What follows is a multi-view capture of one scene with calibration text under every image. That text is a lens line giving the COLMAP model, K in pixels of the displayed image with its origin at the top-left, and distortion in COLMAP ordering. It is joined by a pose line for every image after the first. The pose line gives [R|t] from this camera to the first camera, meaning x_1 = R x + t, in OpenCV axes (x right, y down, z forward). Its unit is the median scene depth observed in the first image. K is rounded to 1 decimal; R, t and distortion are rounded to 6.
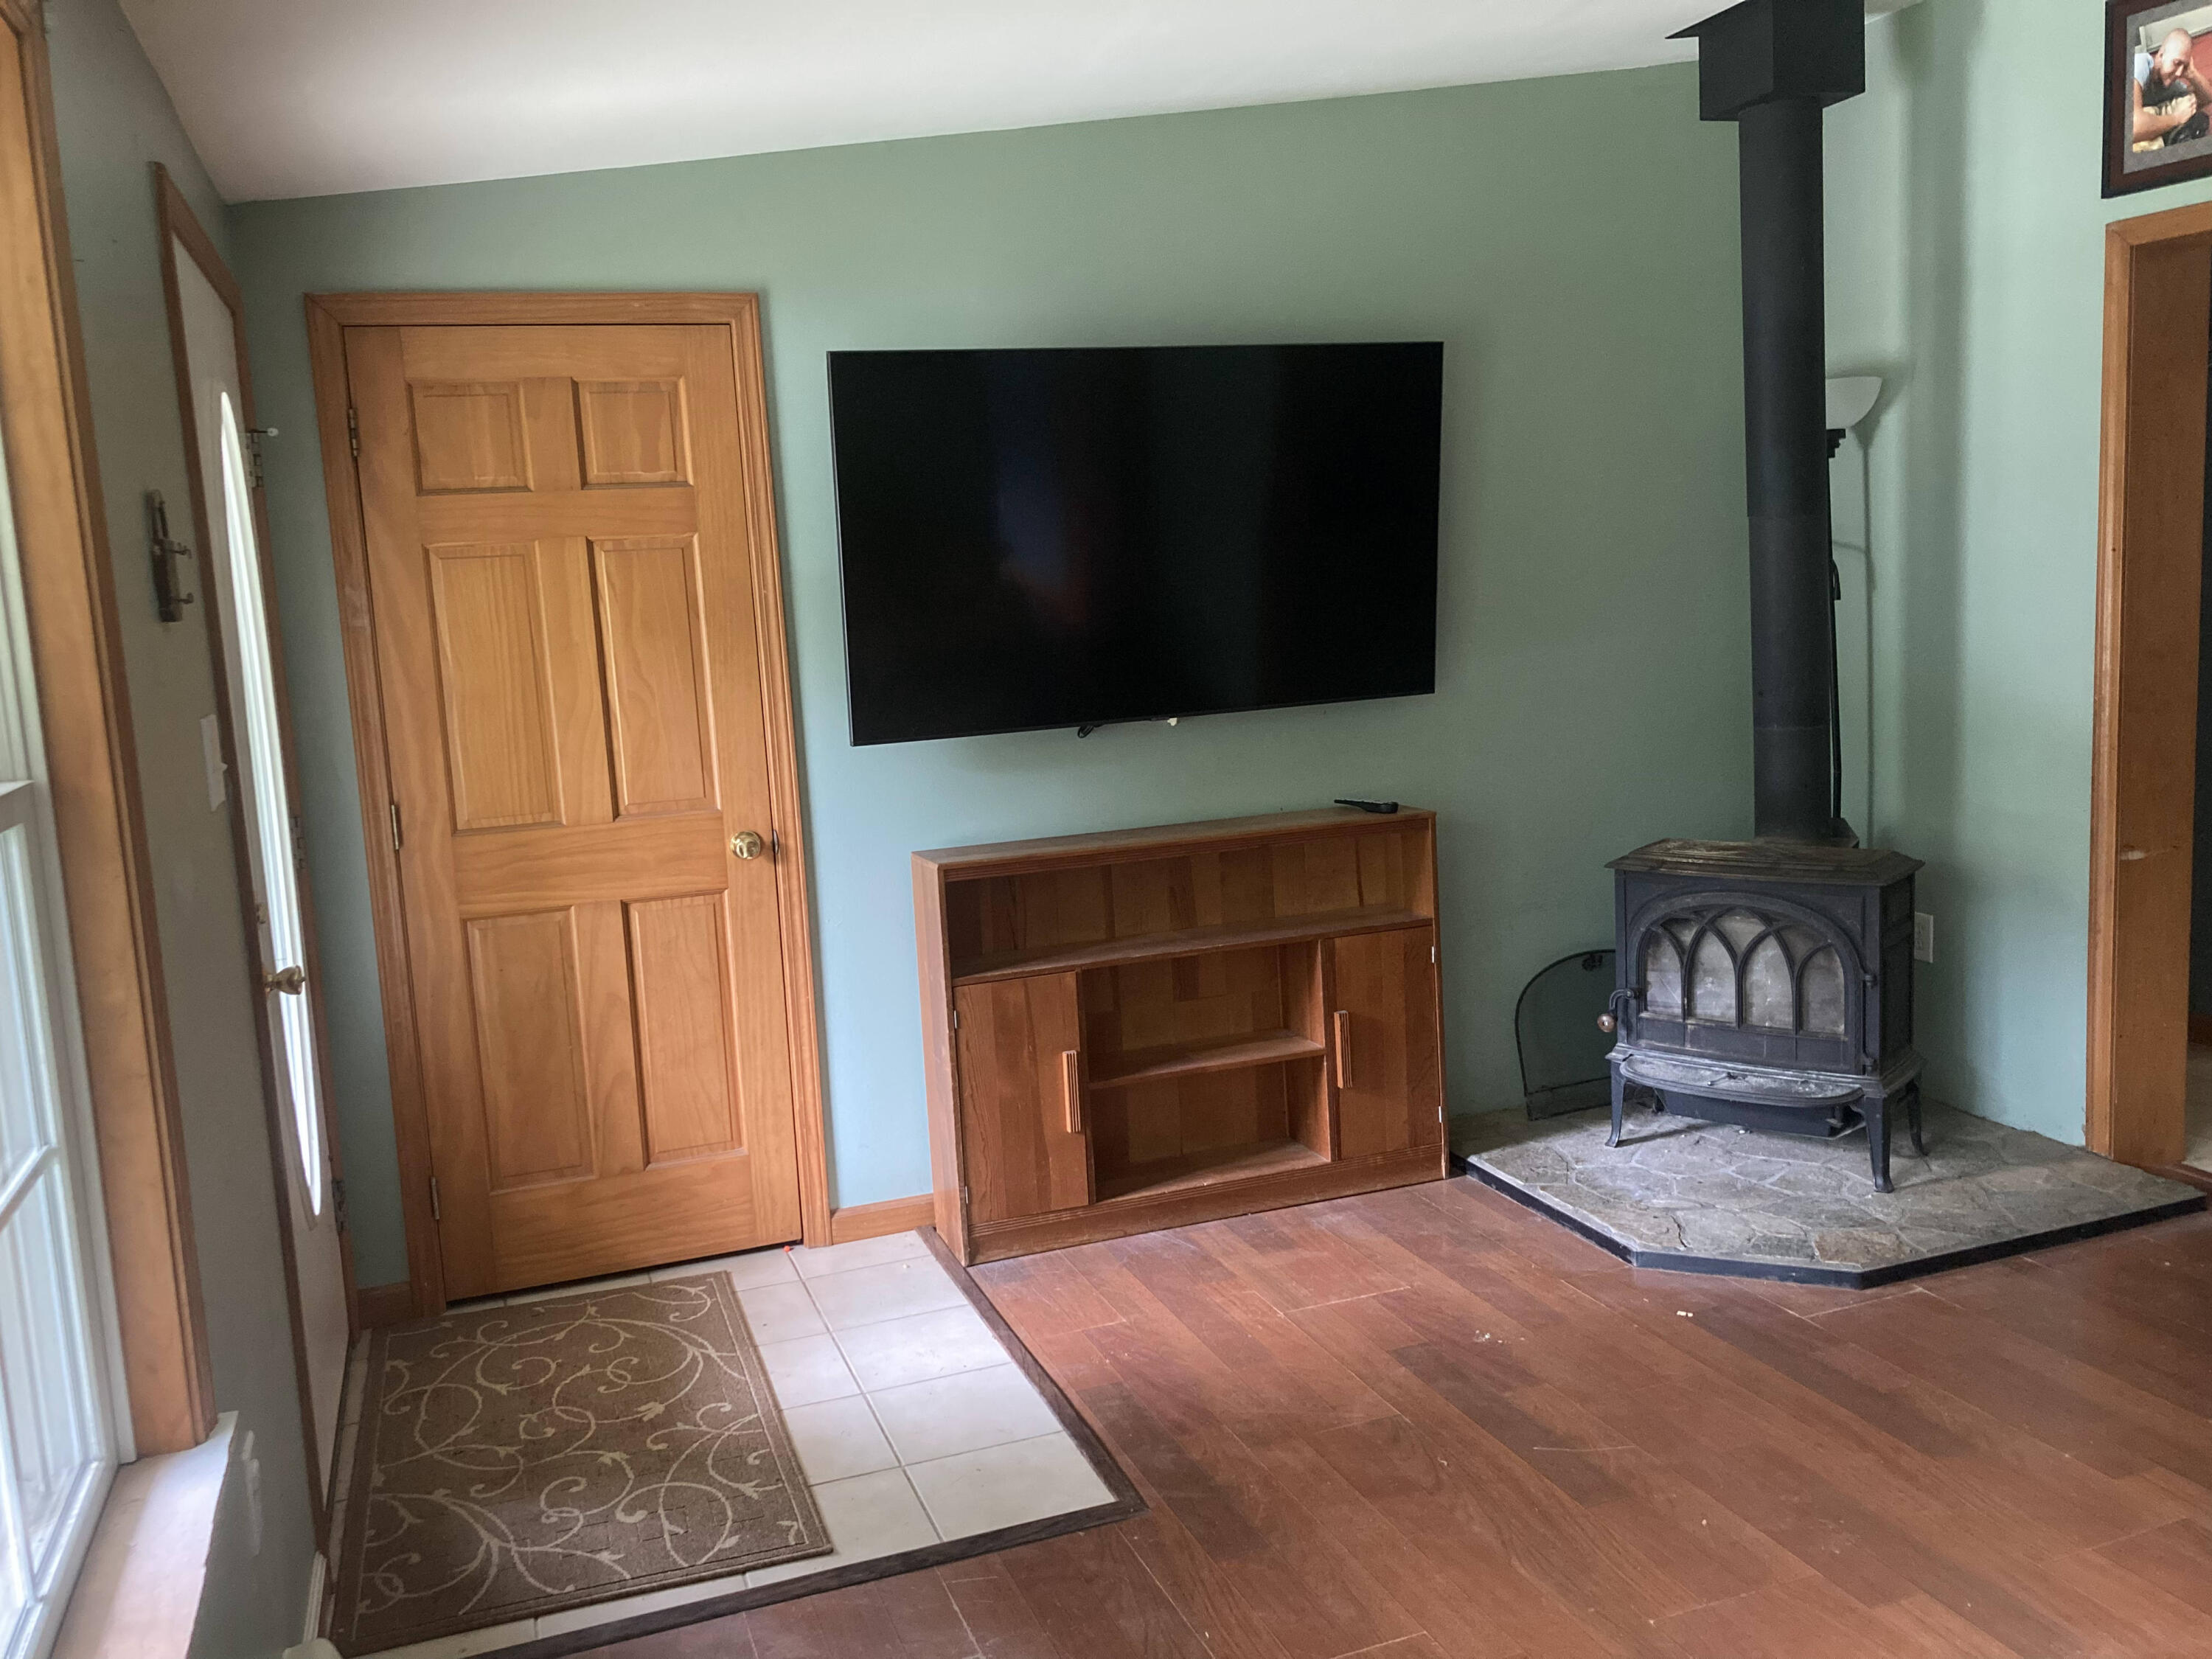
lens RADIAL K [[1816.7, 0, 1111.3], [0, 1816.7, 815.5], [0, 0, 1]] dist [0.034156, -0.032716]
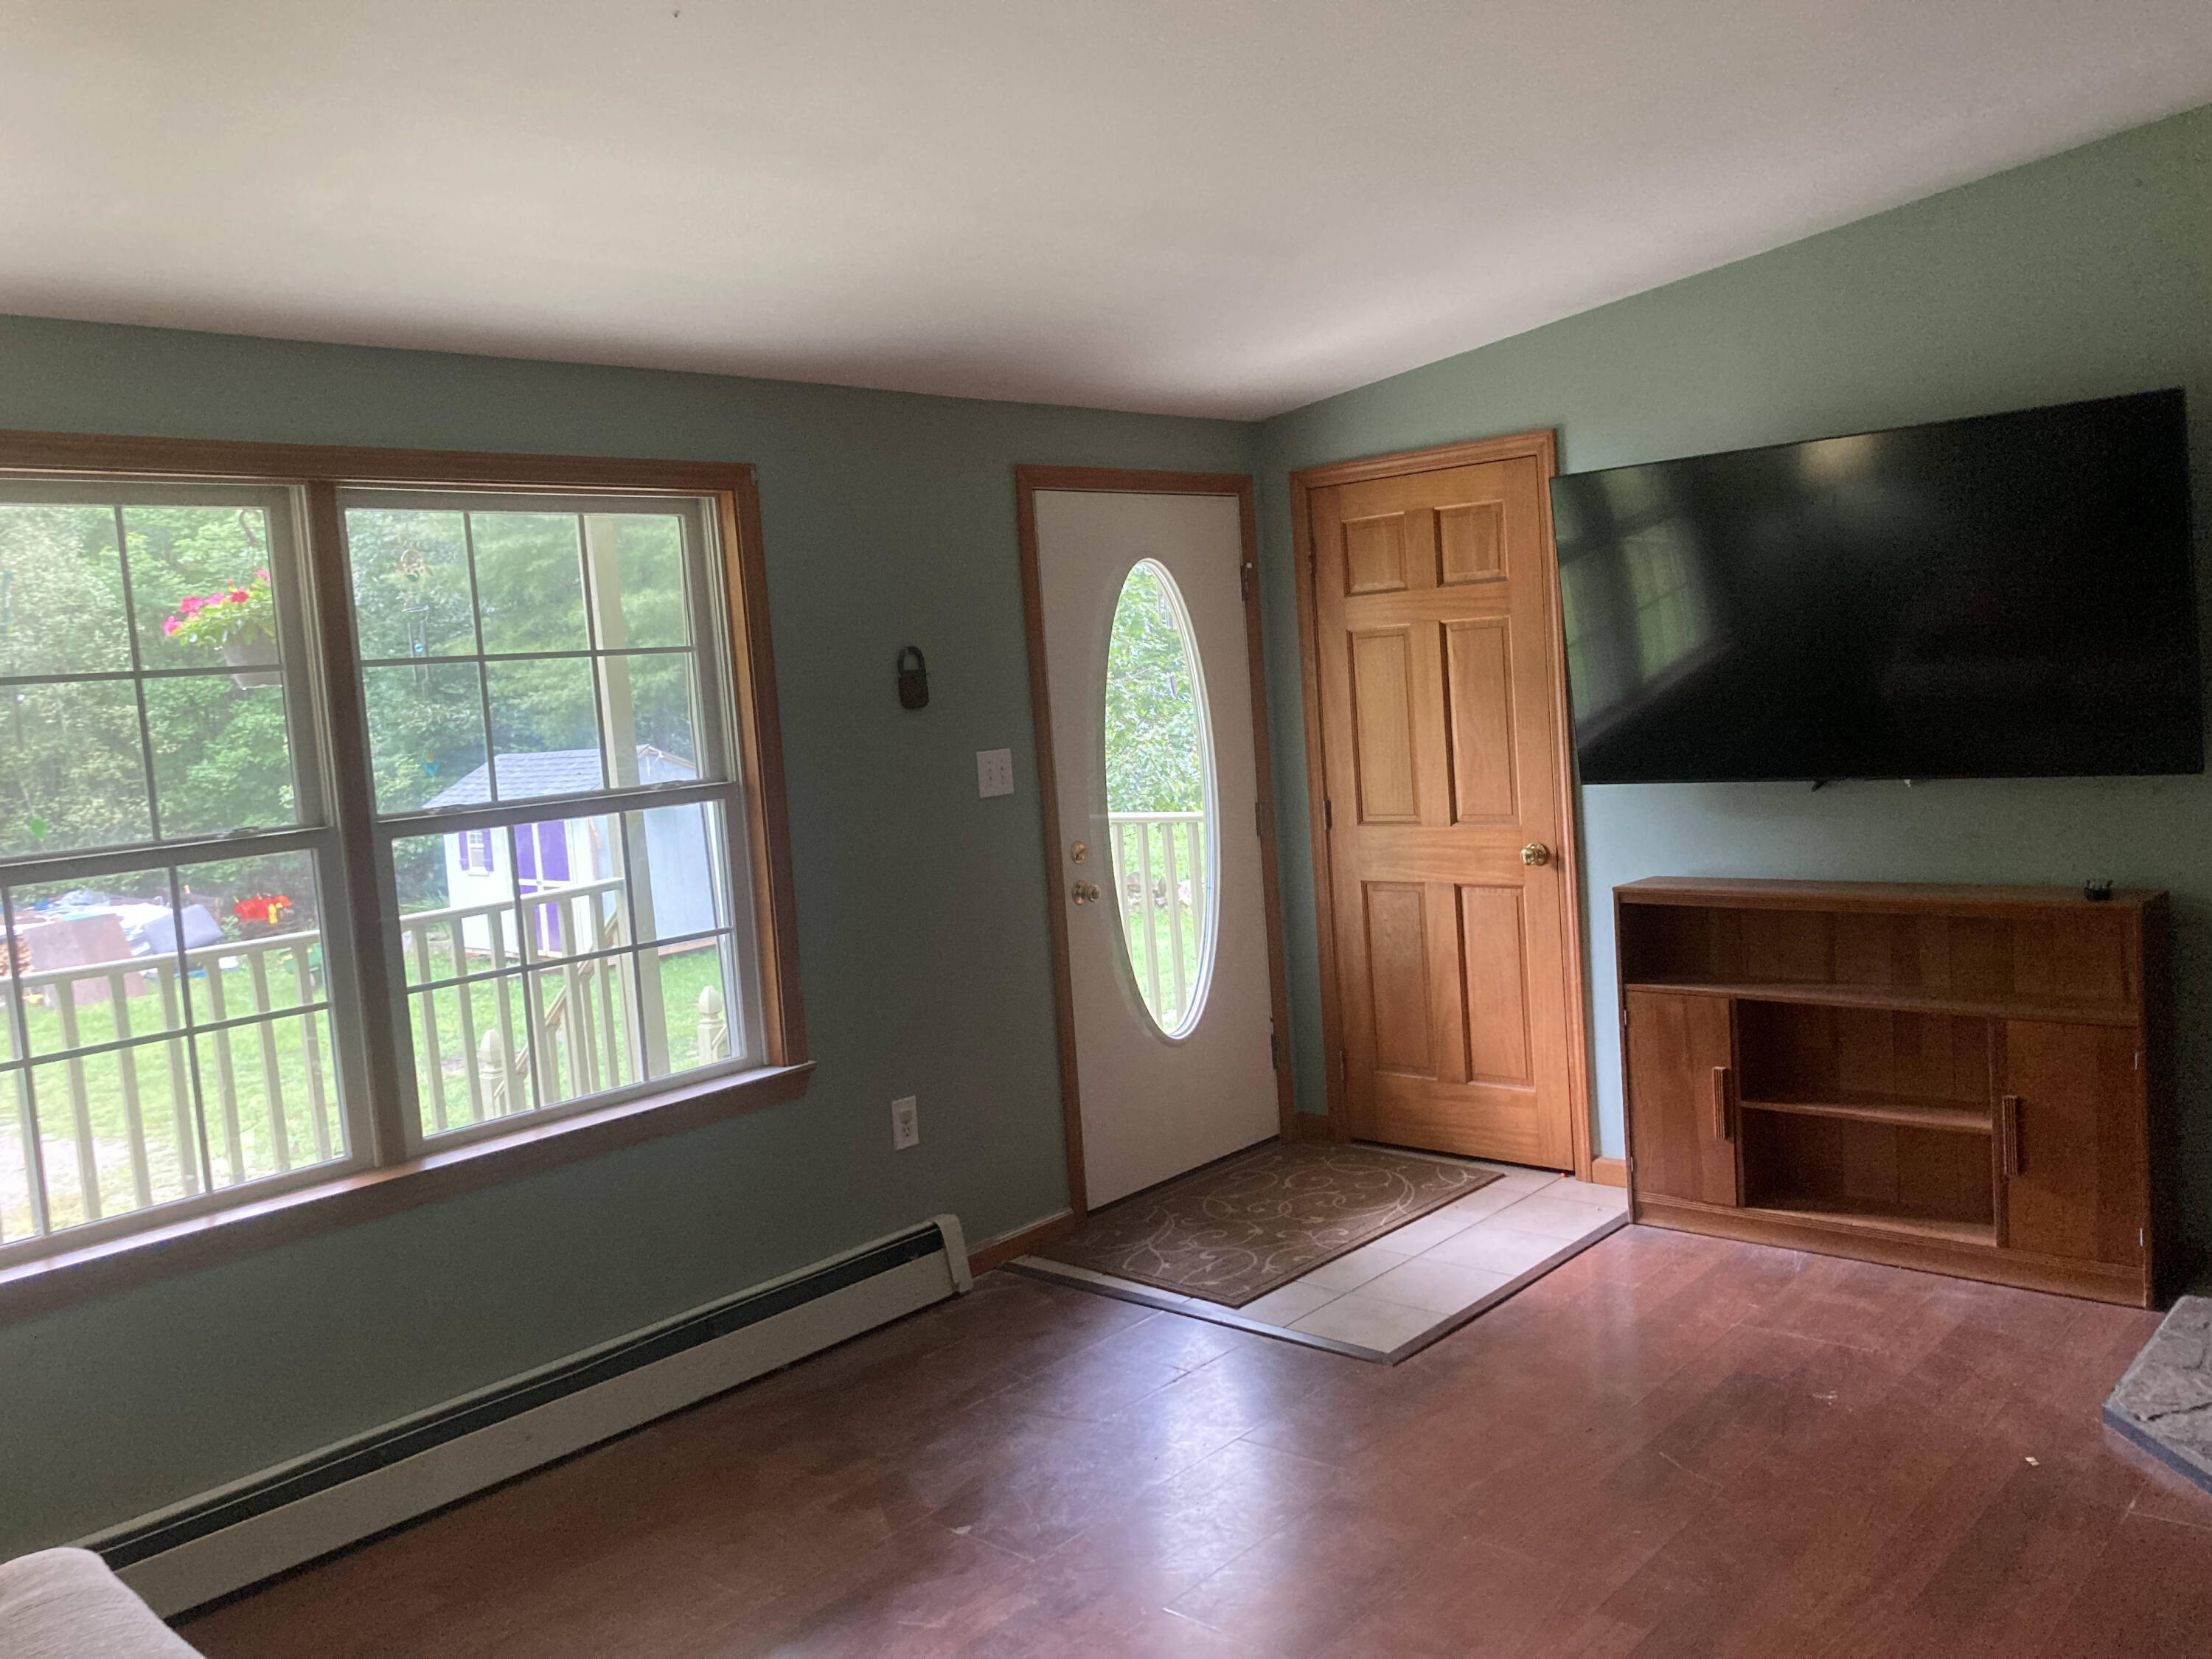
lens RADIAL K [[1816.7, 0, 1071.0], [0, 1816.7, 830.8], [0, 0, 1]] dist [0.034156, -0.032716]
pose [[0.454607, 0.100031, -0.885057, 0.811645], [-0.068050, 0.994670, 0.077466, -0.080181], [0.888089, 0.025011, 0.458991, 0.112695]]
